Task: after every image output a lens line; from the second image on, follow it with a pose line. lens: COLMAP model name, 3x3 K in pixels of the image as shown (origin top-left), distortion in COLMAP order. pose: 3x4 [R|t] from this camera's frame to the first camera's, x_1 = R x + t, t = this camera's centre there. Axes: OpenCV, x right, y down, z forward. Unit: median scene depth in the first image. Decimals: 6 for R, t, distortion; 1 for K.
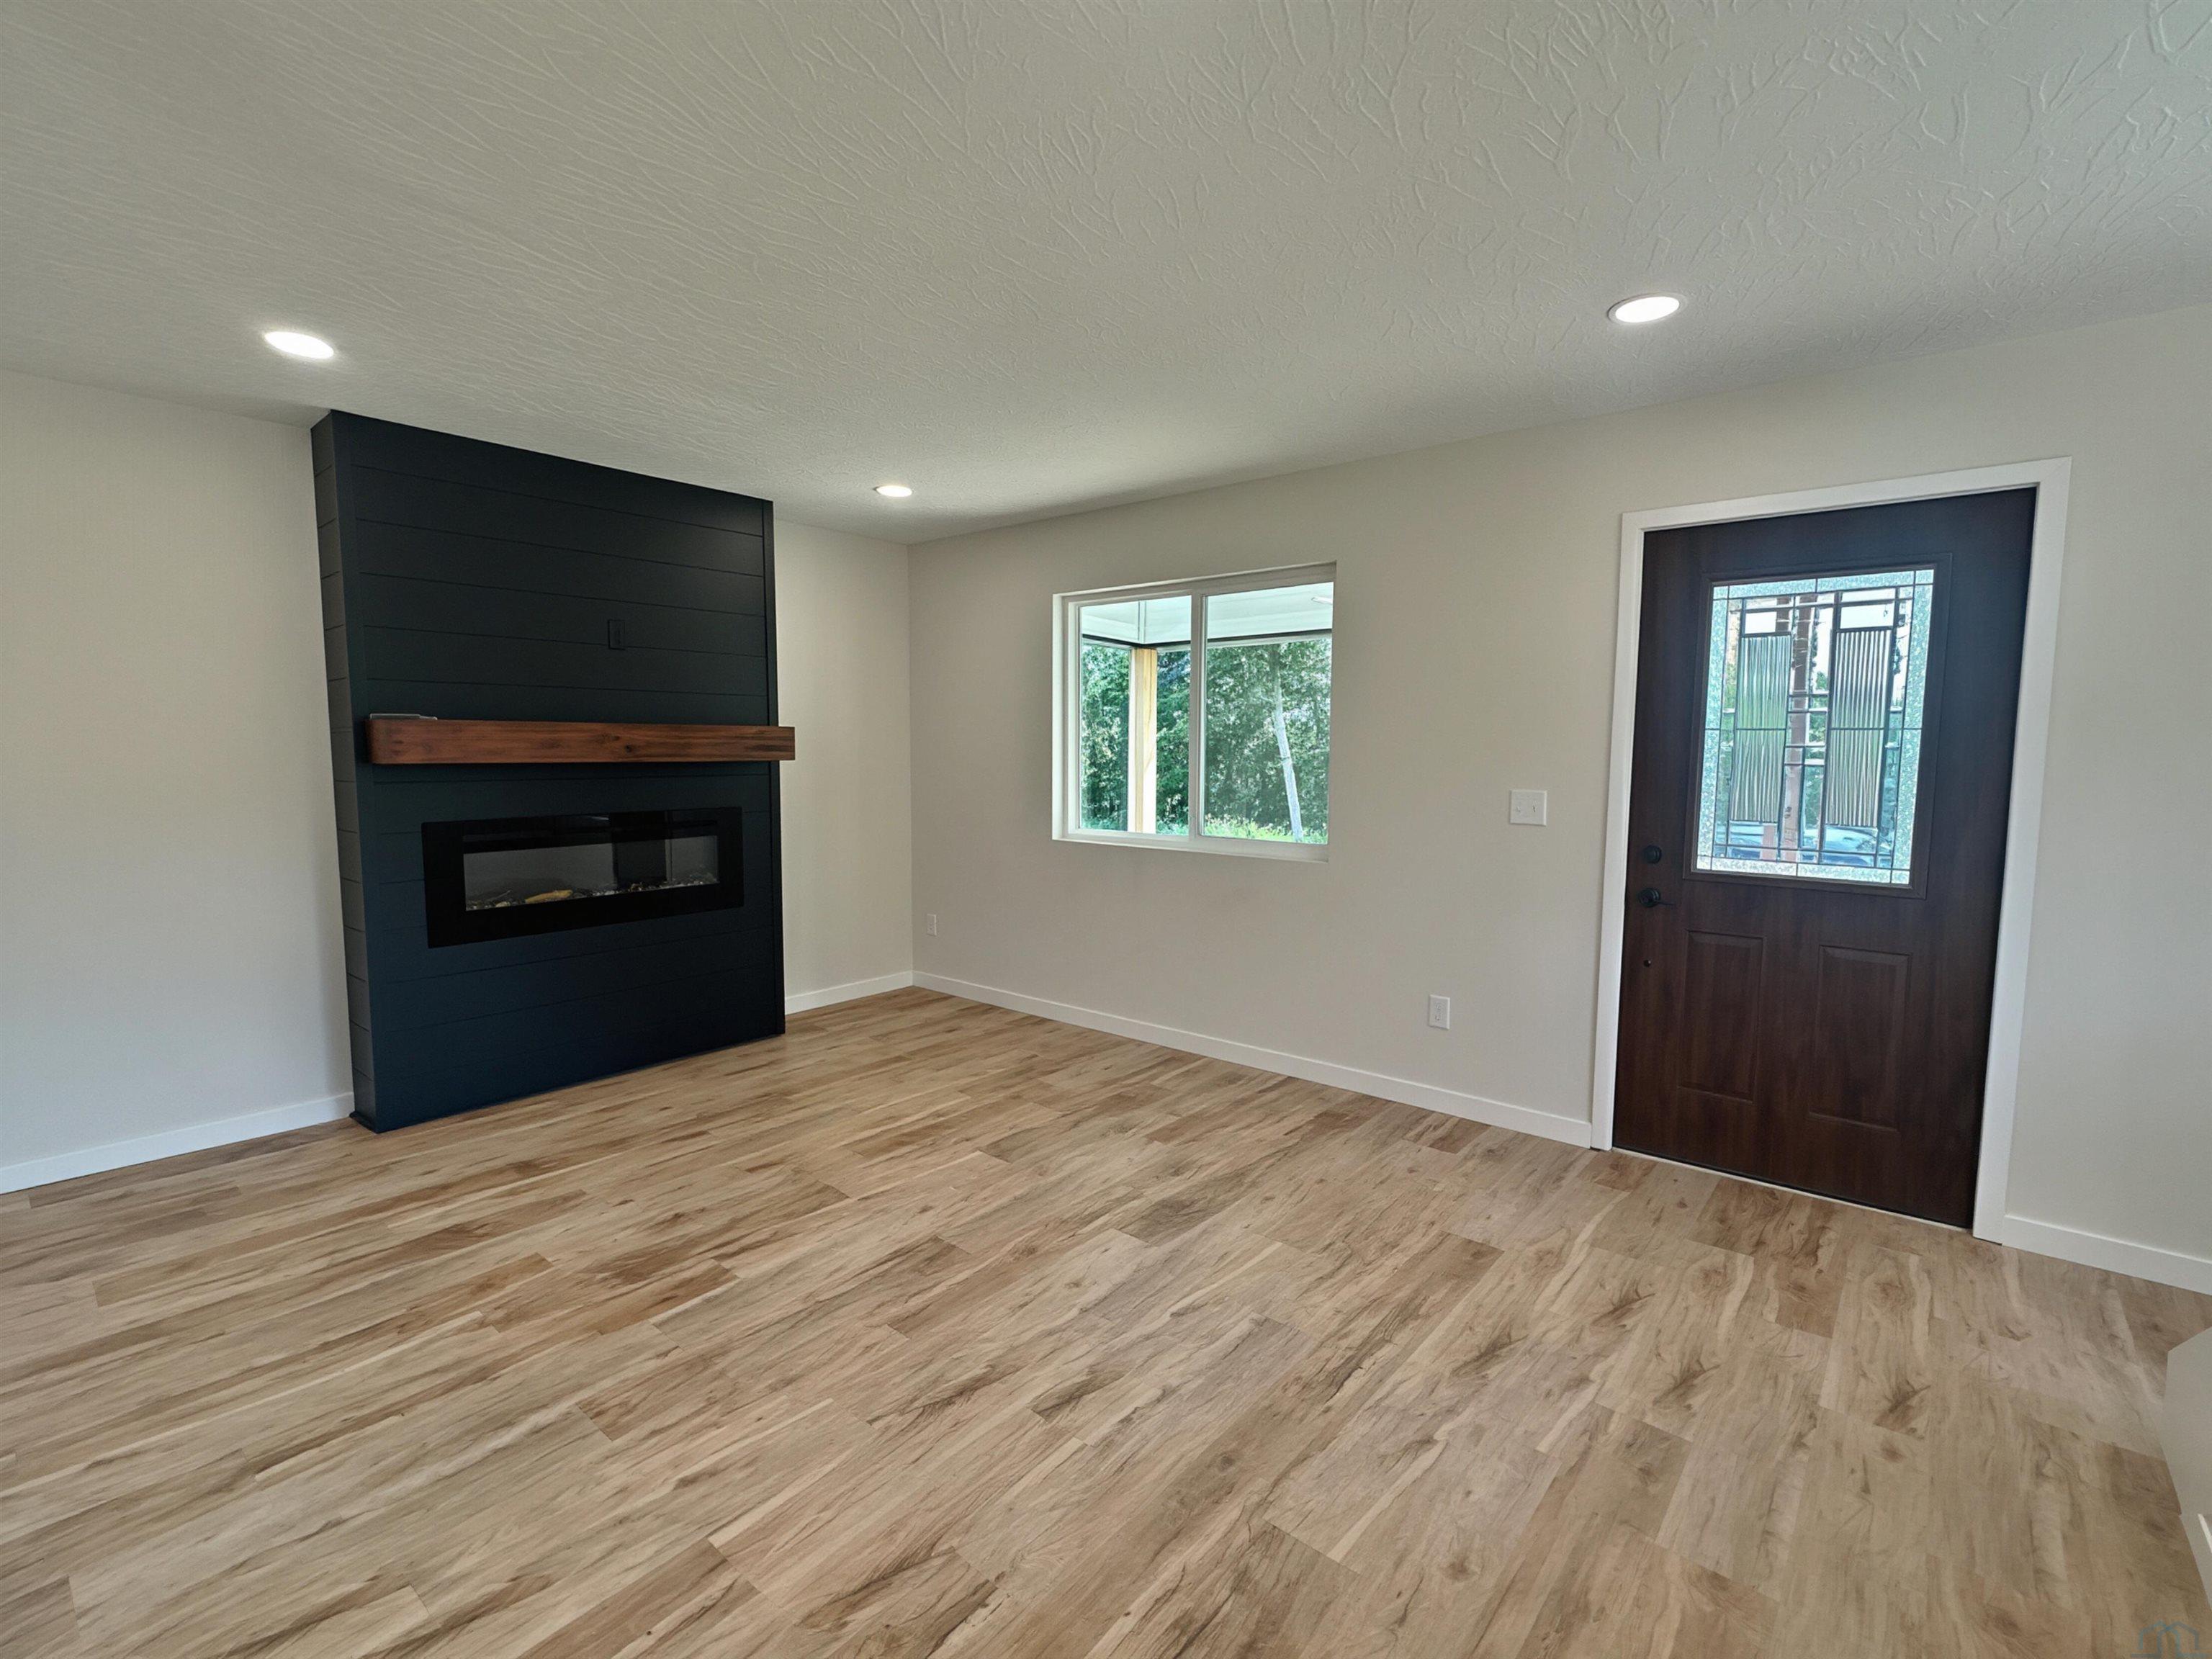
lens RADIAL K [[980.7, 0, 1089.6], [0, 980.7, 833.5], [0, 0, 1]] dist [-0.000455, 0.000439]
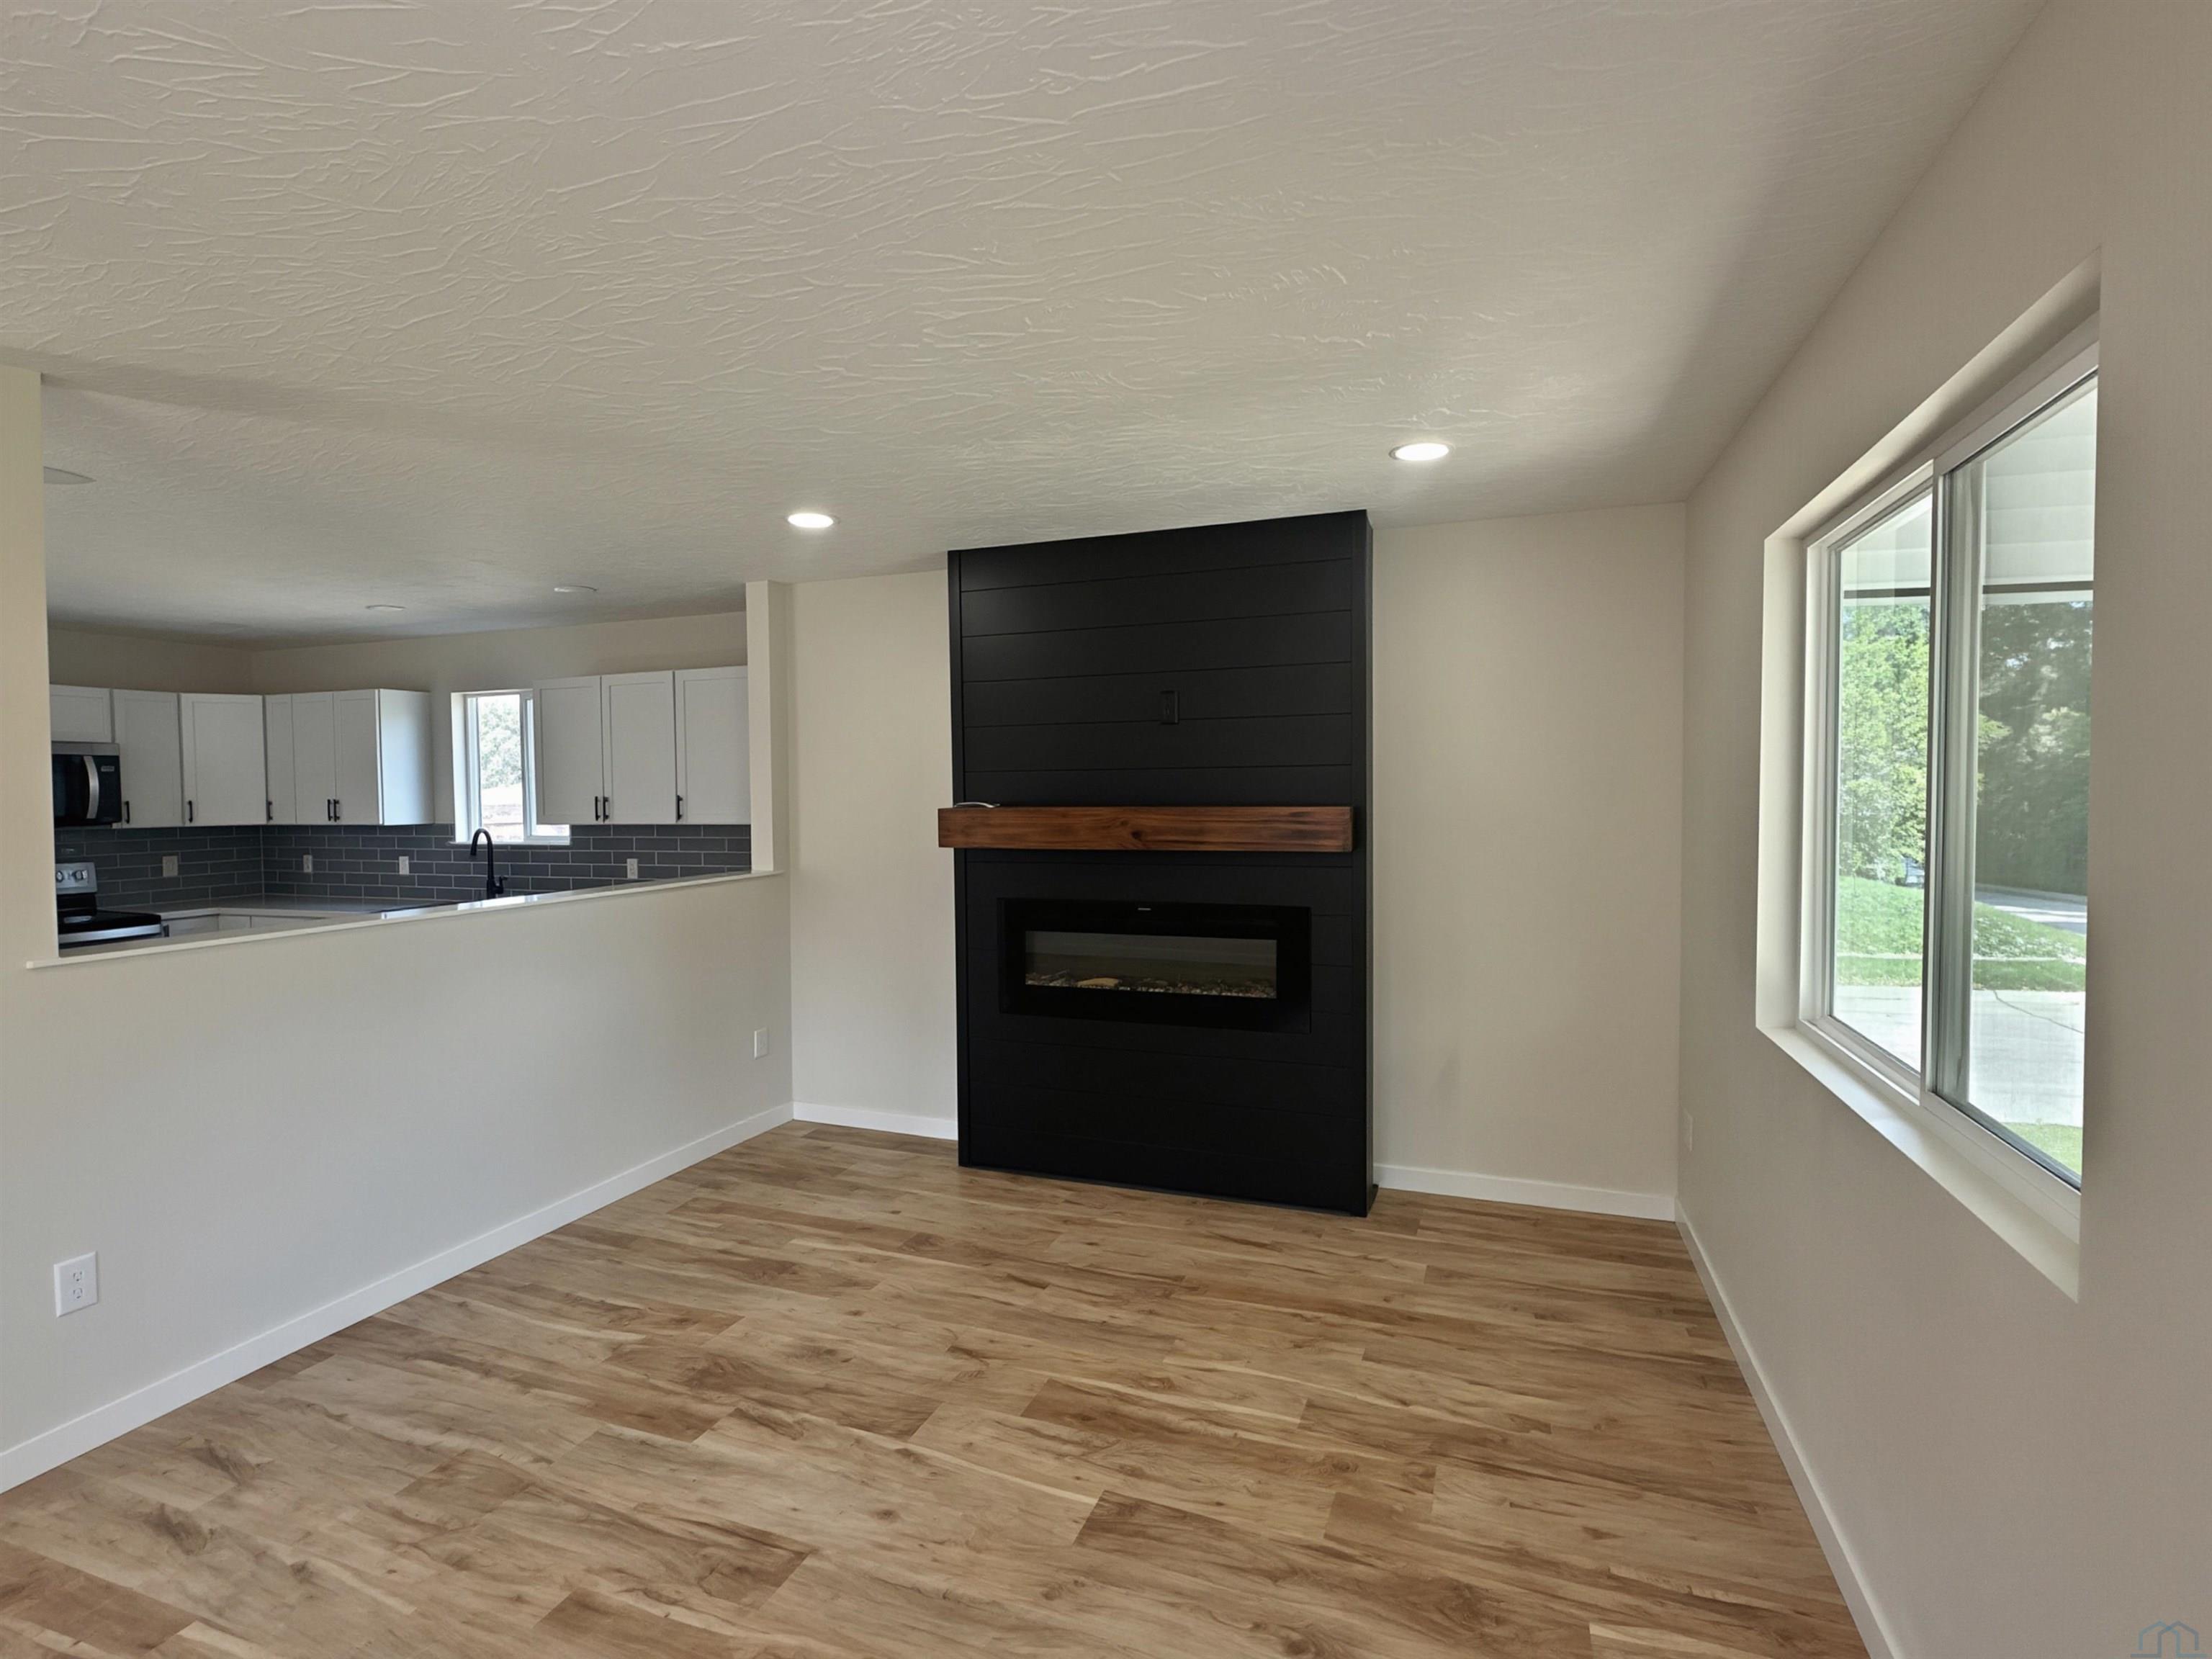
lens RADIAL K [[1045.9, 0, 1094.7], [0, 1045.9, 831.9], [0, 0, 1]] dist [0.000191, 0.000577]
pose [[0.357737, 0.023761, -0.933520, 0.534439], [-0.073057, 0.997324, -0.002611, -0.106108], [0.930960, 0.069135, 0.358516, 0.777525]]
